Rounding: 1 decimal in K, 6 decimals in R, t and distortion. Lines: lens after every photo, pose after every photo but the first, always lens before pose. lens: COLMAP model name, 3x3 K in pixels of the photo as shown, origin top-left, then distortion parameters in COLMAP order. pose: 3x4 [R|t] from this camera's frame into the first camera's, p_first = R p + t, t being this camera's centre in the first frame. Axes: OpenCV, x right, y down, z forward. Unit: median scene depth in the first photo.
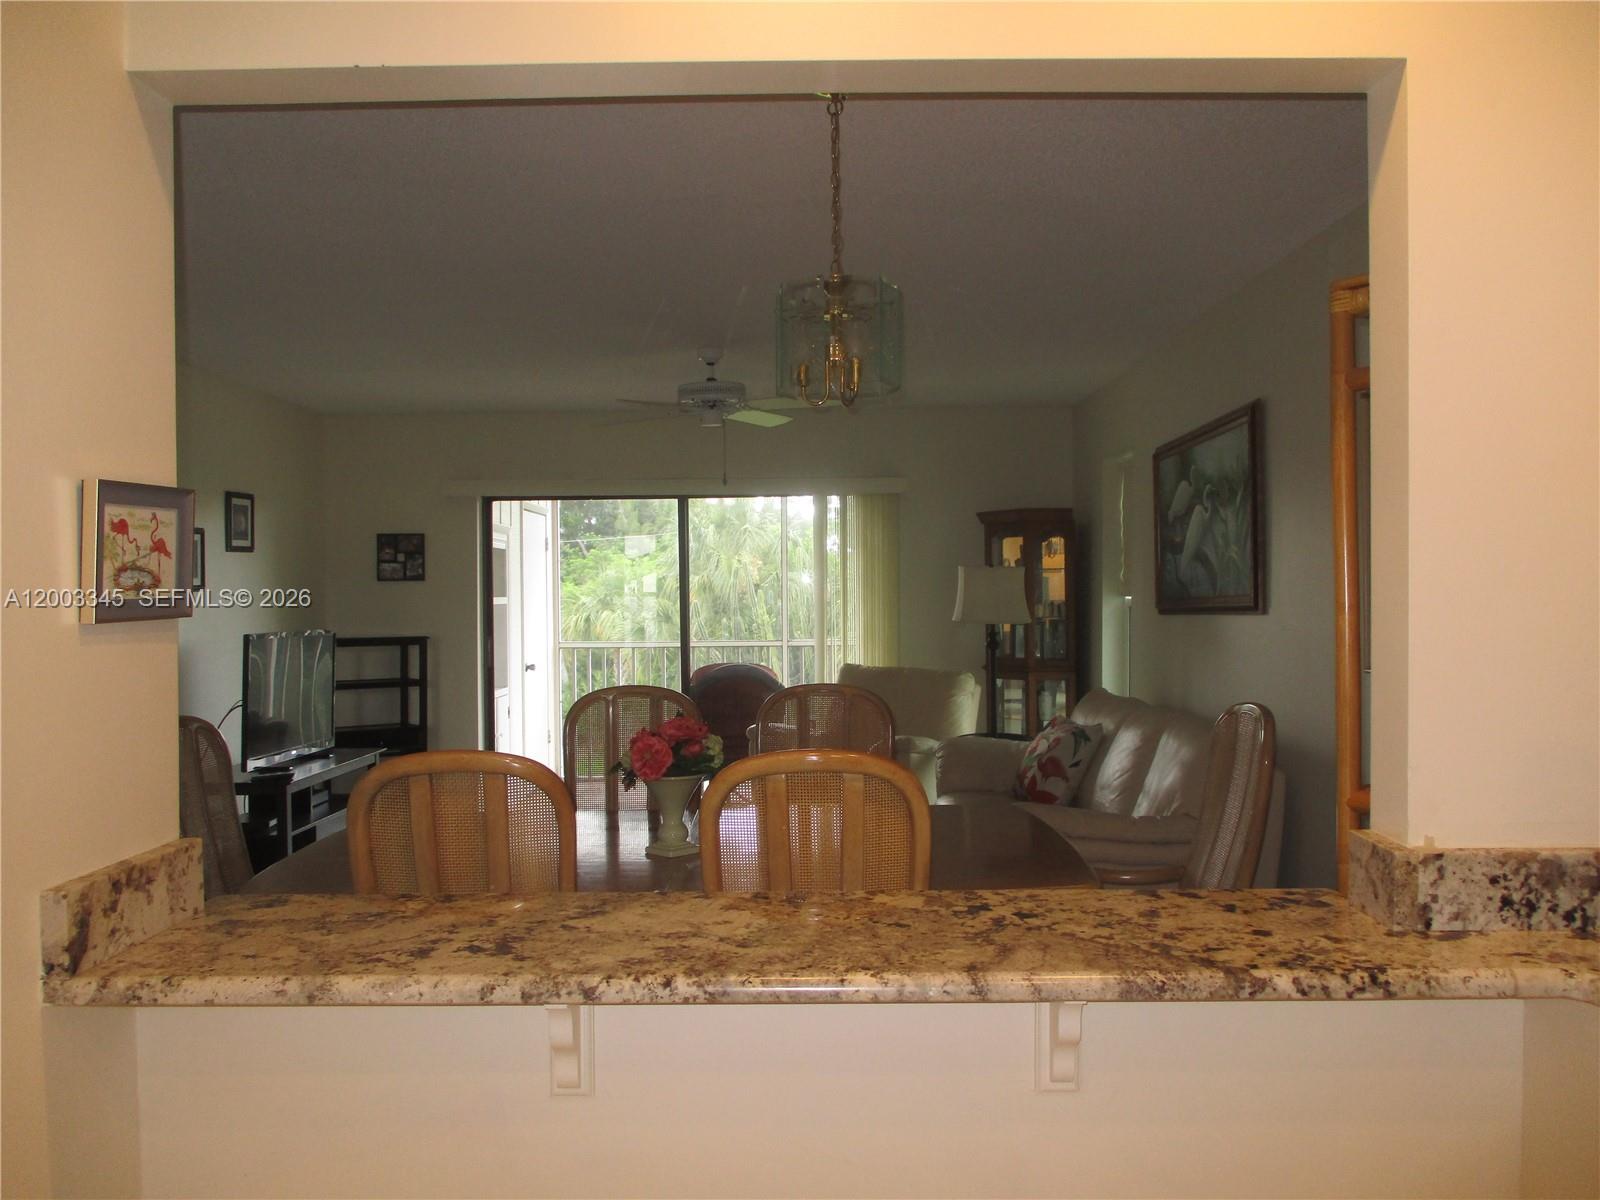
lens RADIAL K [[1363.6, 0, 802.7], [0, 1363.6, 587.2], [0, 0, 1]] dist [-0.029296, 0.000760]
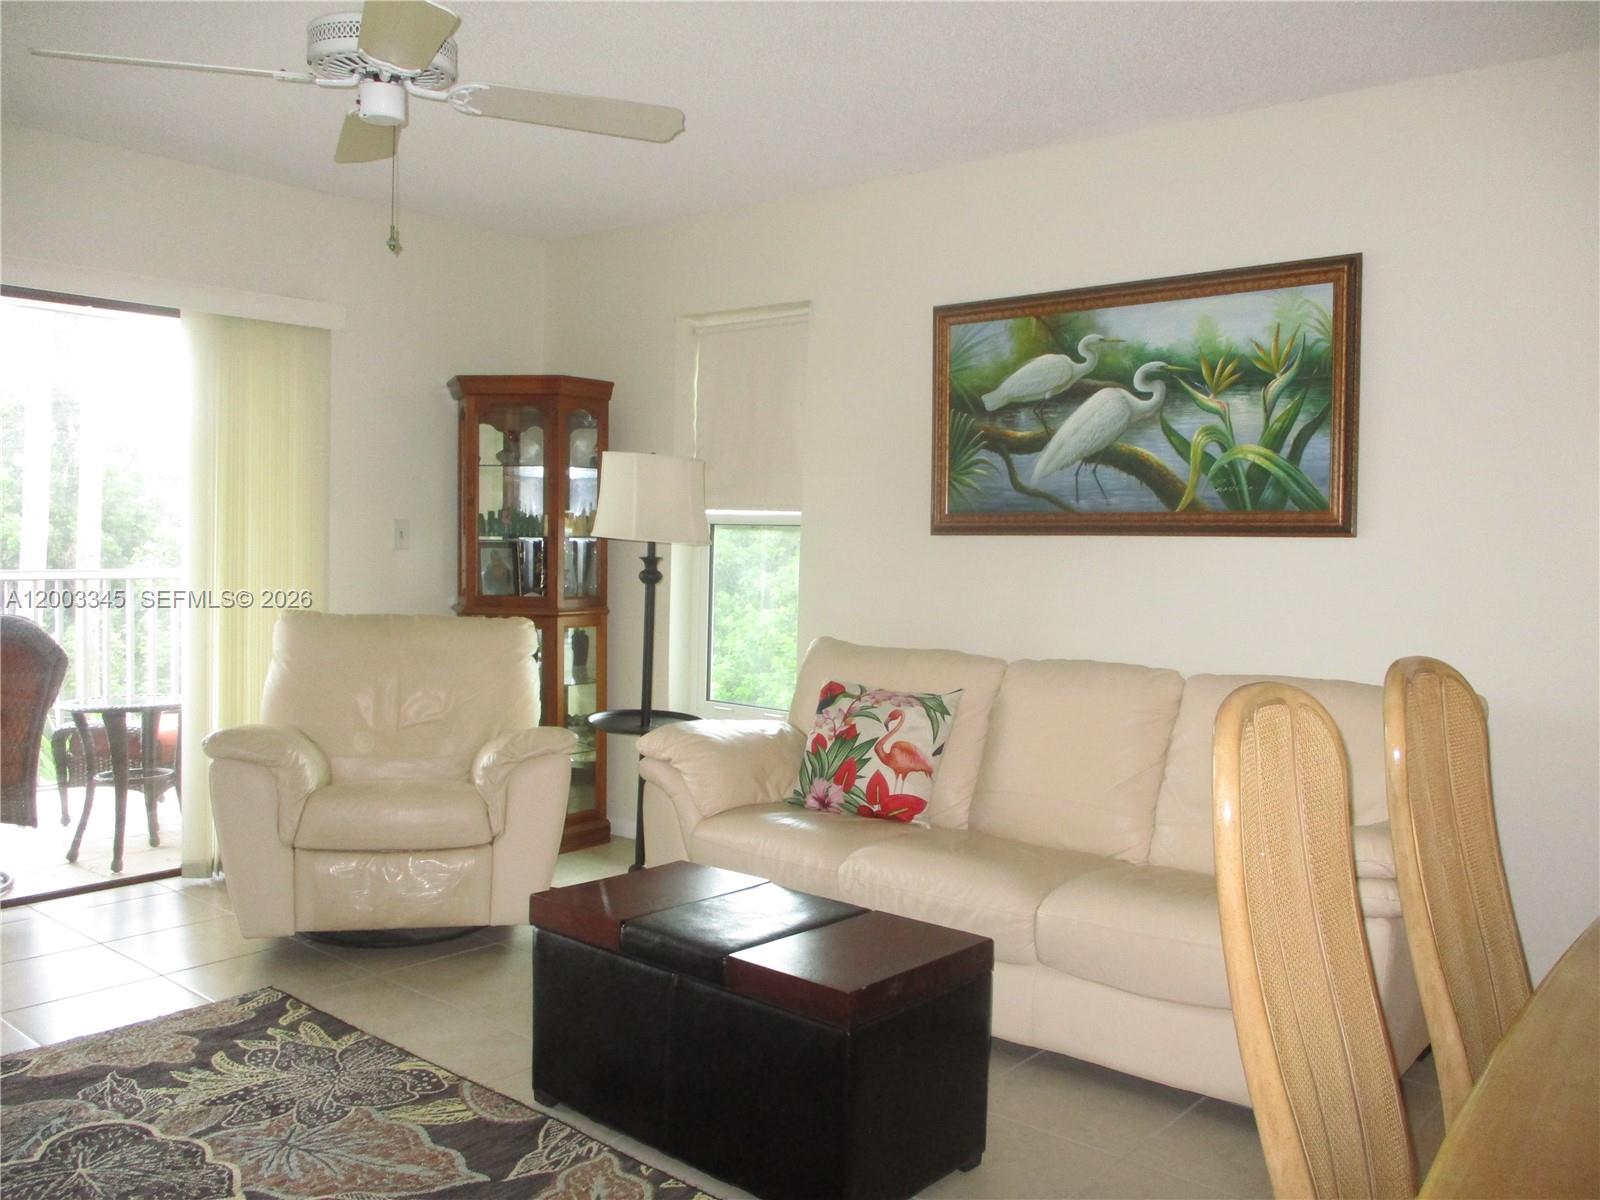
lens RADIAL K [[1340.9, 0, 808.6], [0, 1340.9, 595.0], [0, 0, 1]] dist [-0.026646, 0.005914]
pose [[0.634462, -0.016131, 0.772786, -0.361630], [-0.029167, 0.998571, 0.044790, 0.023039], [-0.772403, -0.050958, 0.633085, 0.623688]]
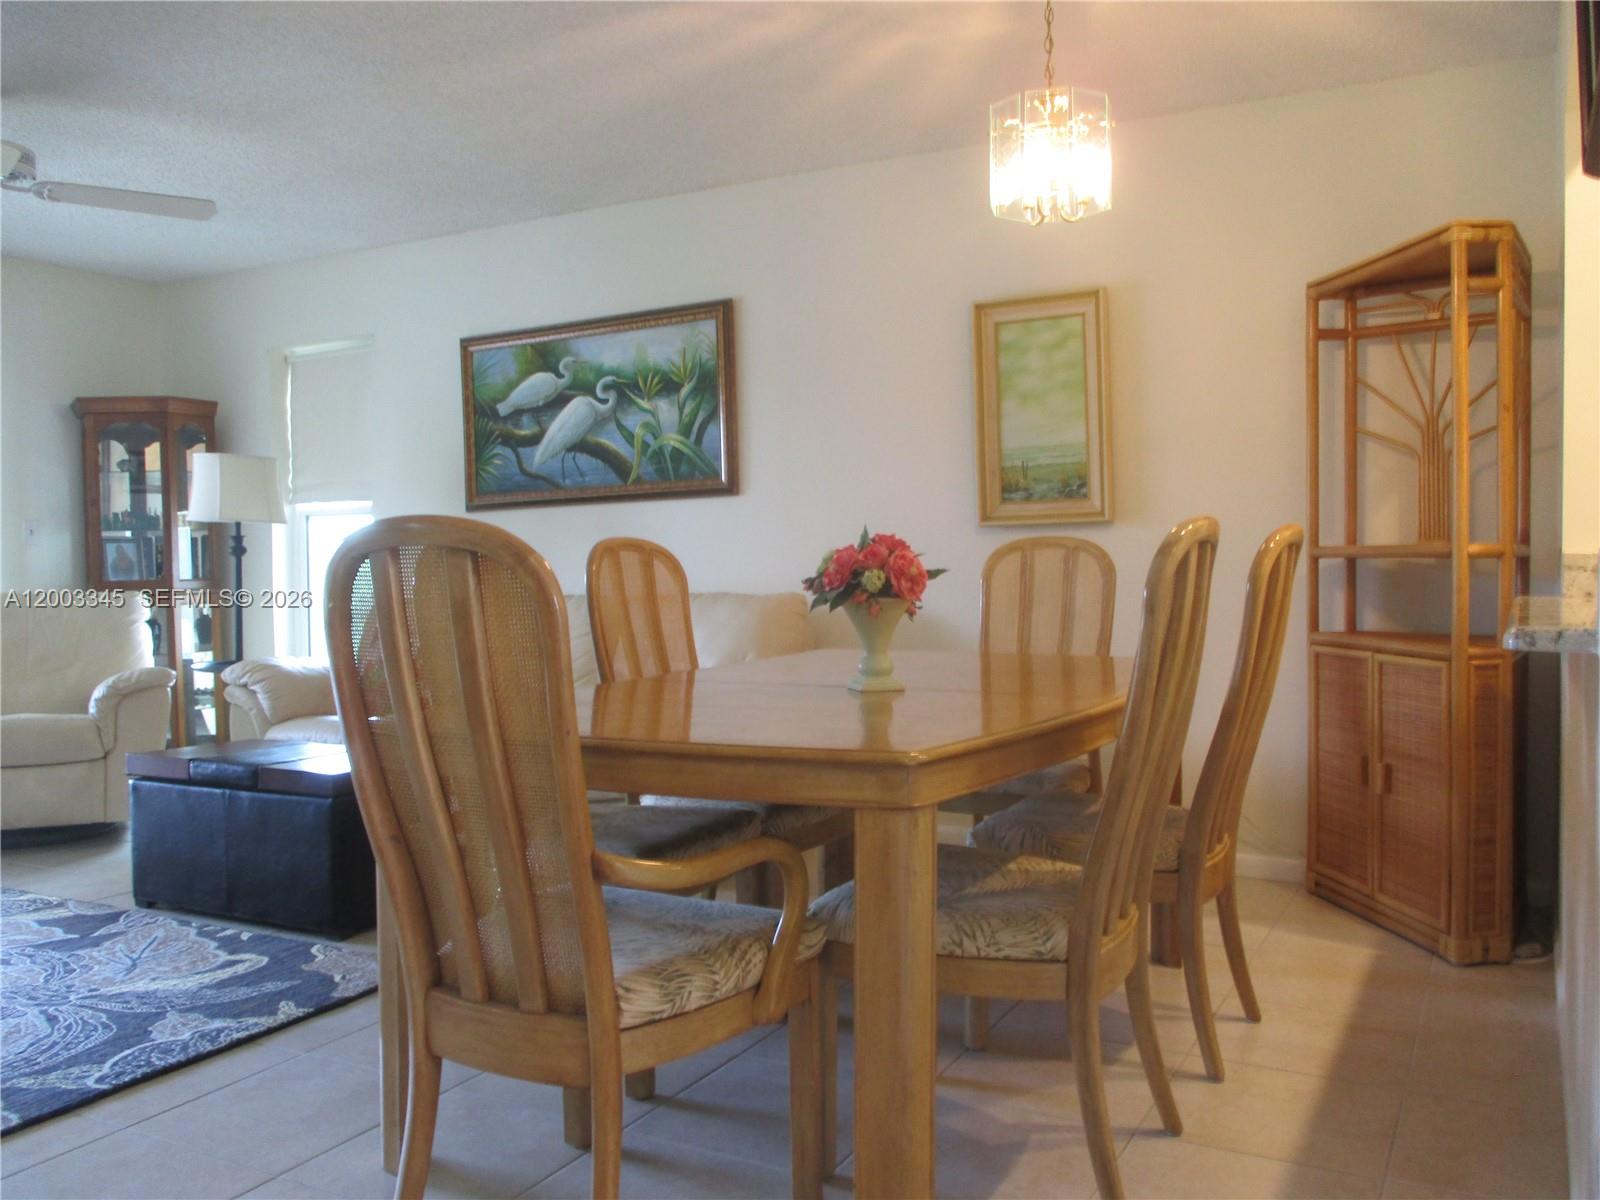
lens RADIAL K [[1340.9, 0, 808.6], [0, 1340.9, 595.0], [0, 0, 1]] dist [-0.026646, 0.005914]
pose [[0.465474, -0.021172, 0.884809, -0.490616], [0.009662, 0.999776, 0.018840, 0.066532], [-0.885009, -0.000221, 0.465574, 0.364575]]
